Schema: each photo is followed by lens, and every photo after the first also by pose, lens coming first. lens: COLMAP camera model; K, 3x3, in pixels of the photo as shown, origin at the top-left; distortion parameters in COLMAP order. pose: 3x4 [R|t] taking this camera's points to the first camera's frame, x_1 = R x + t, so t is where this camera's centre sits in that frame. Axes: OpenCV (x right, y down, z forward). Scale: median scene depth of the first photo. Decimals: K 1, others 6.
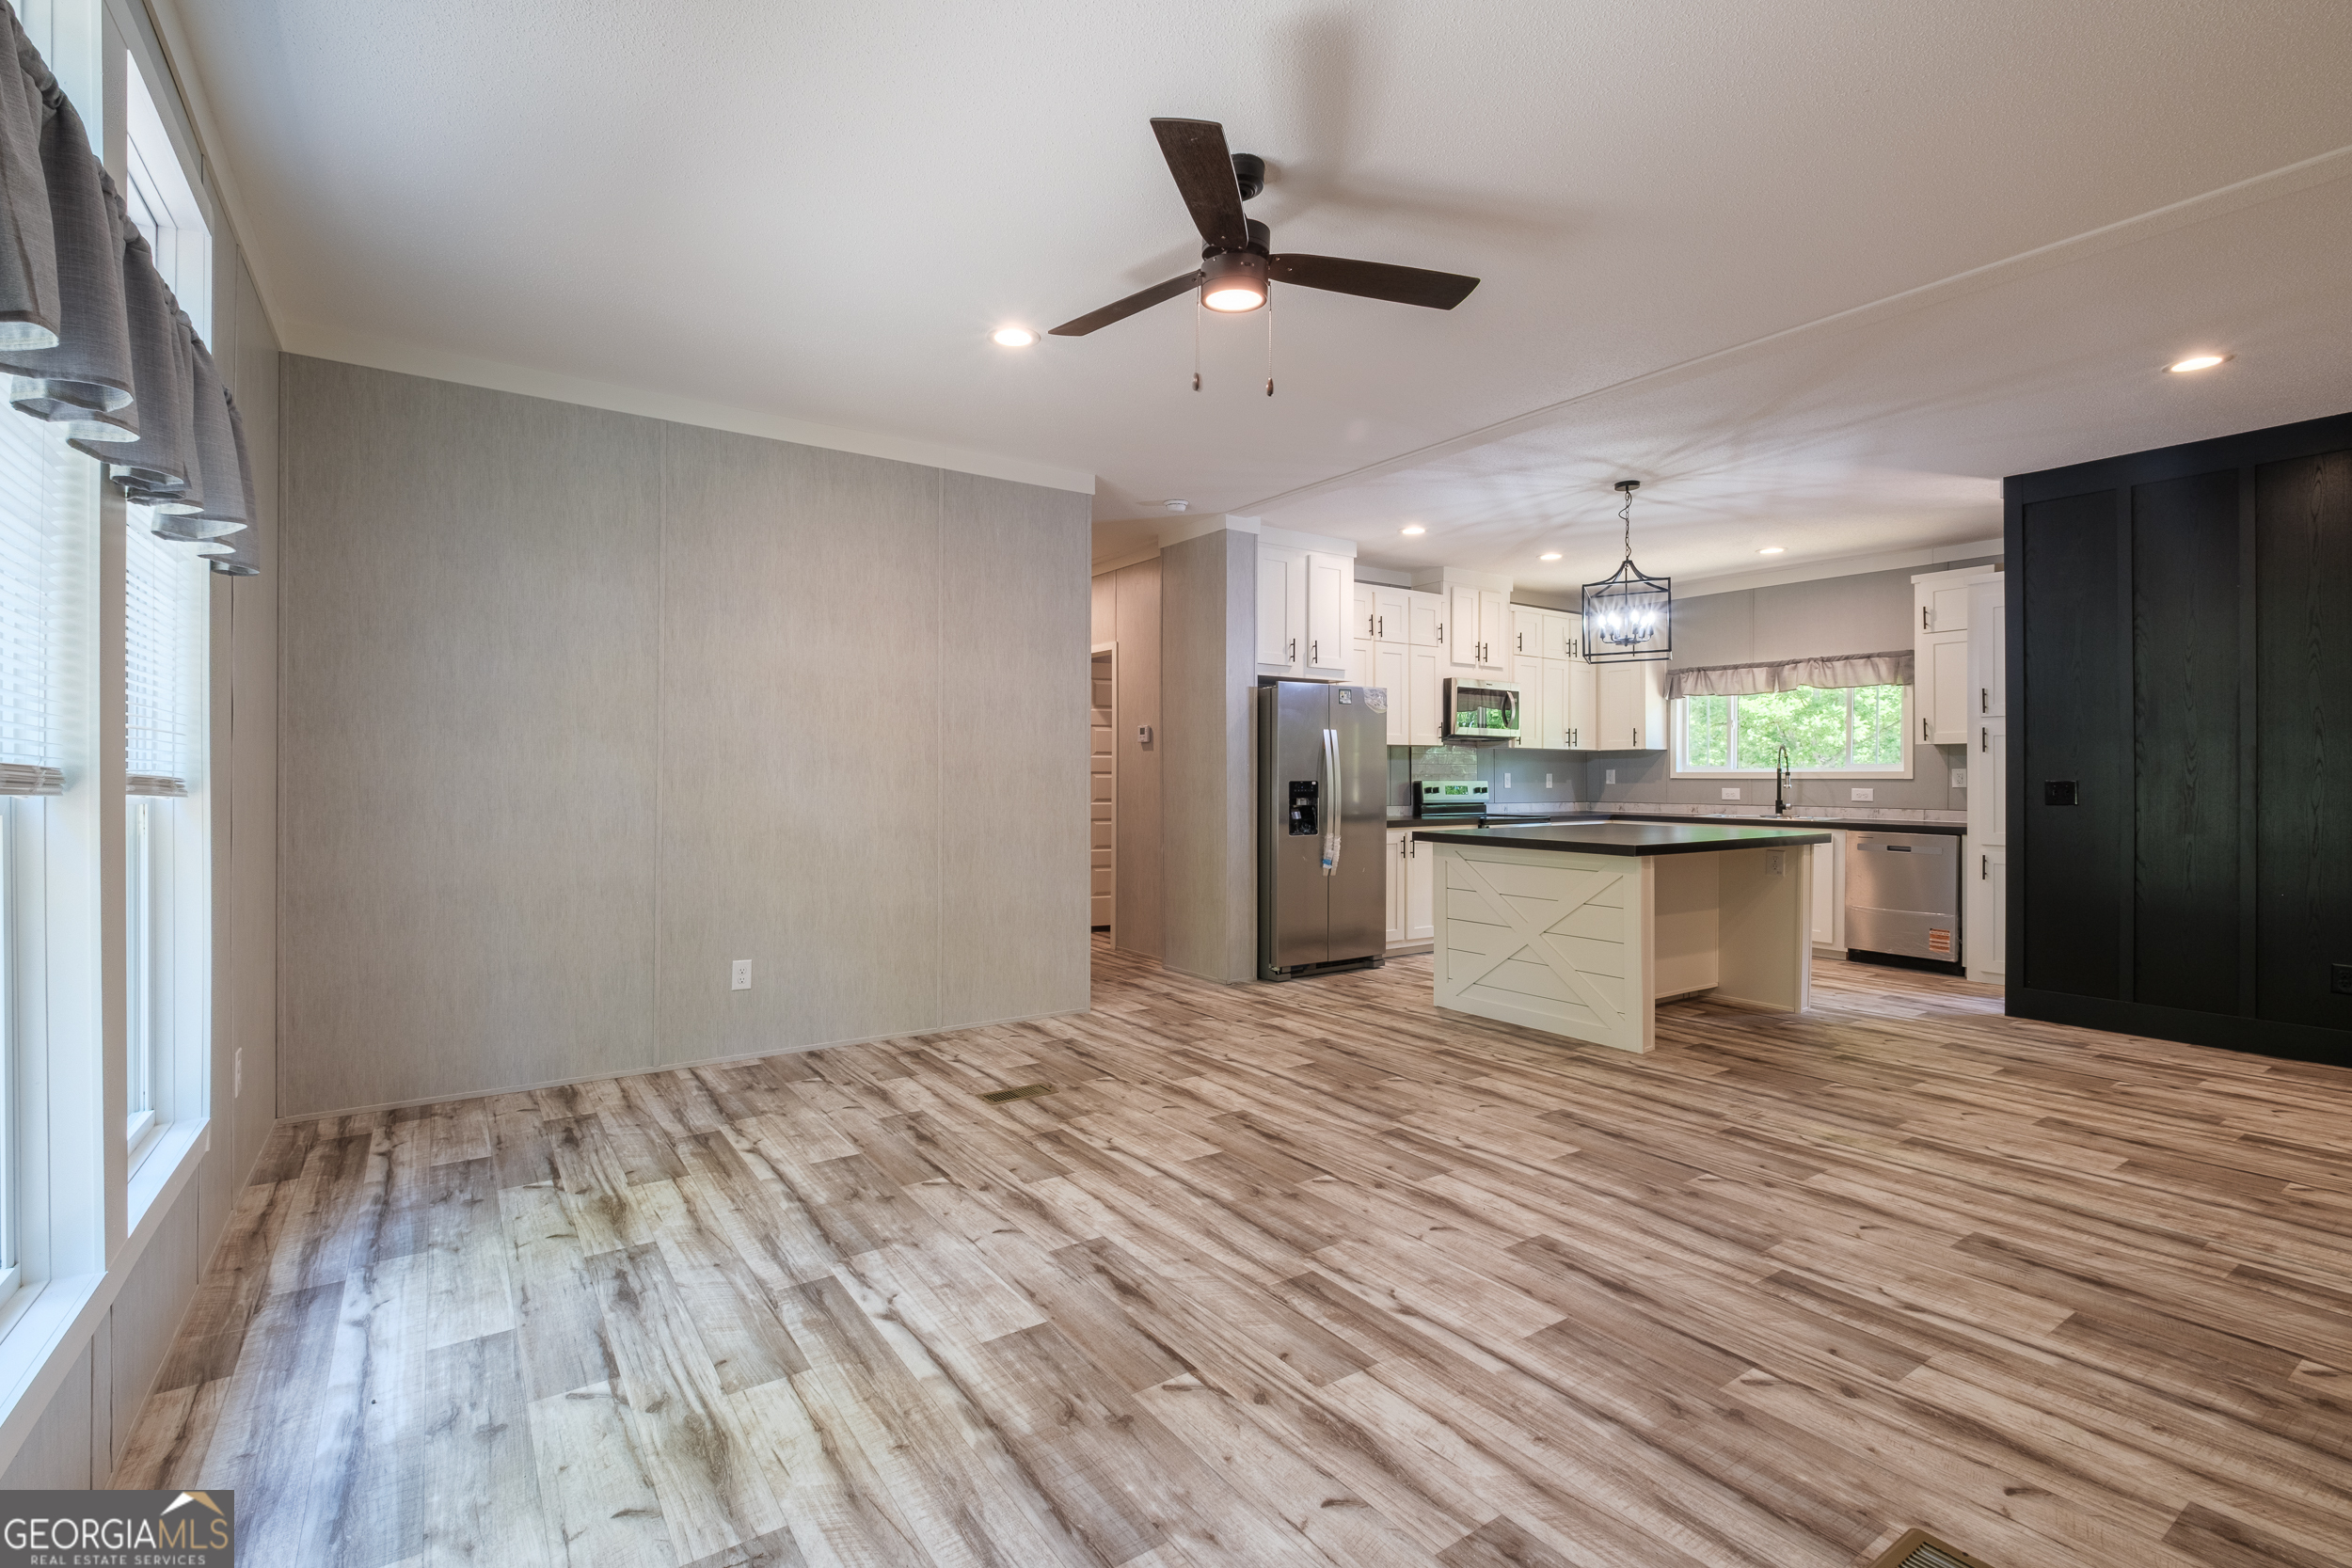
lens RADIAL K [[1038.0, 0, 1181.3], [0, 1038.0, 781.8], [0, 0, 1]] dist [-0.002211, -0.001182]
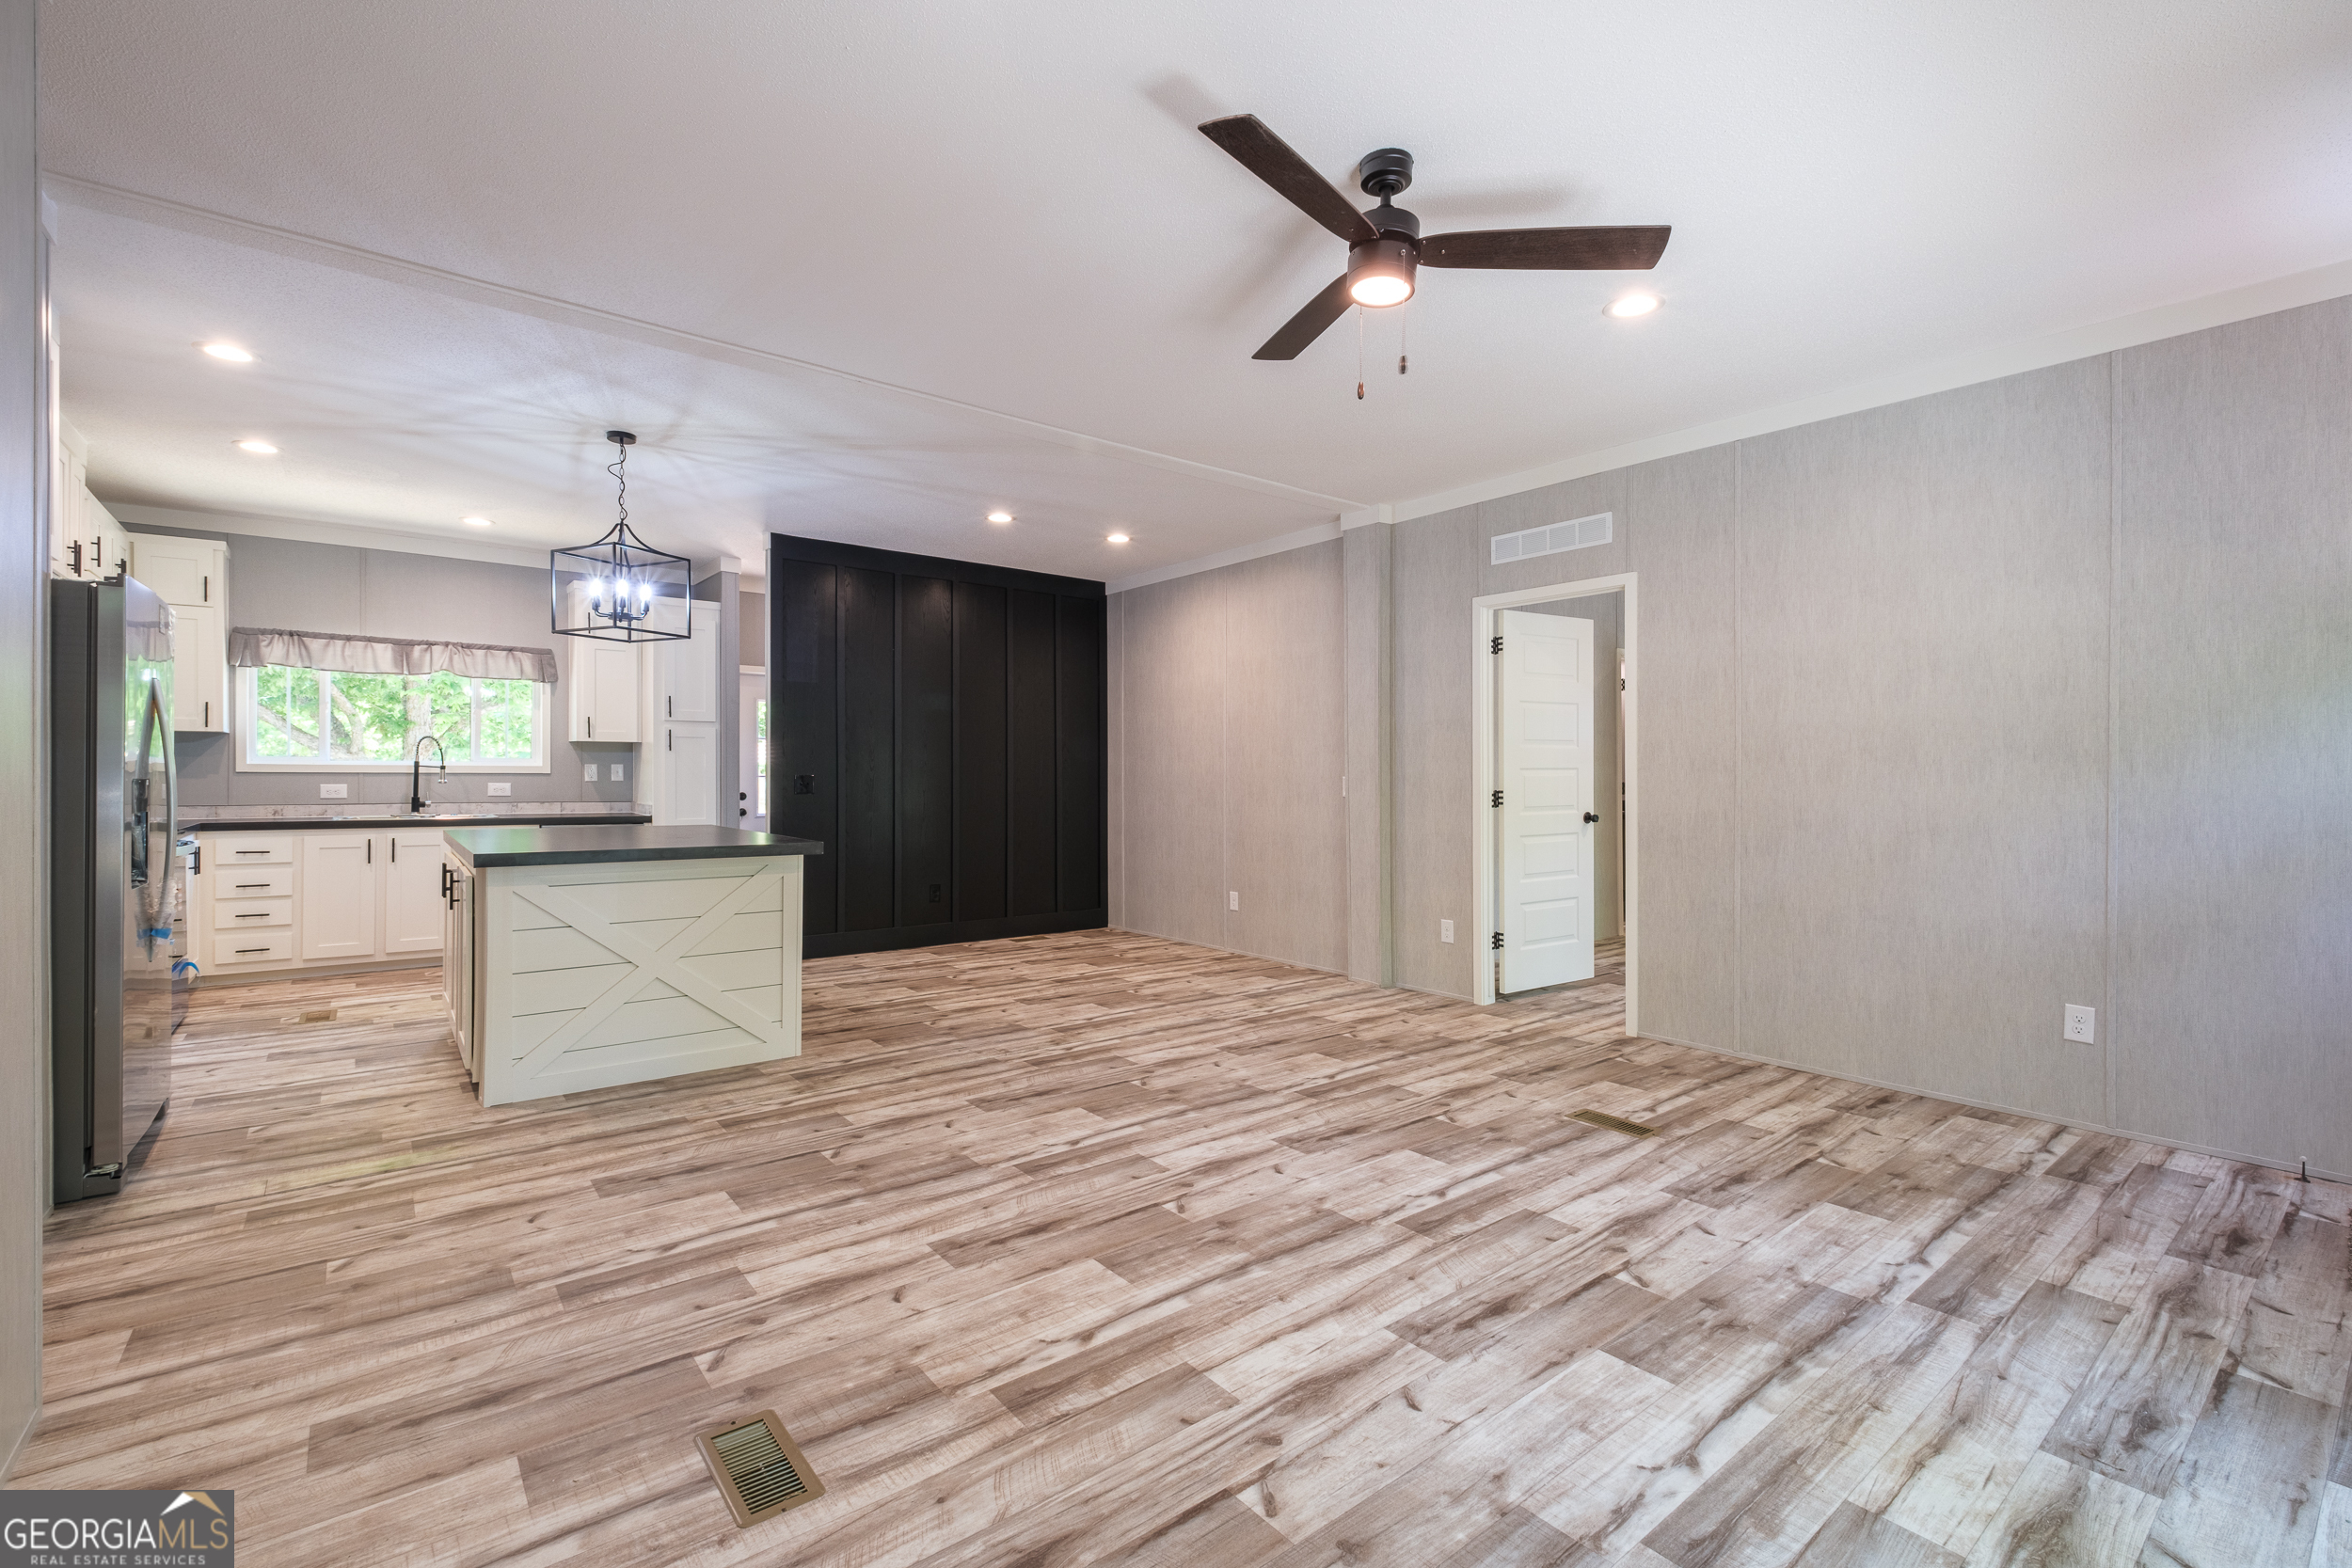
lens RADIAL K [[1038.0, 0, 1083.2], [0, 1038.0, 782.7], [0, 0, 1]] dist [-0.002211, -0.001182]
pose [[-0.019088, -0.010643, 0.999761, -0.977280], [0.001625, 0.999942, 0.010676, -0.010006], [-0.999816, 0.001829, -0.019070, 1.365886]]
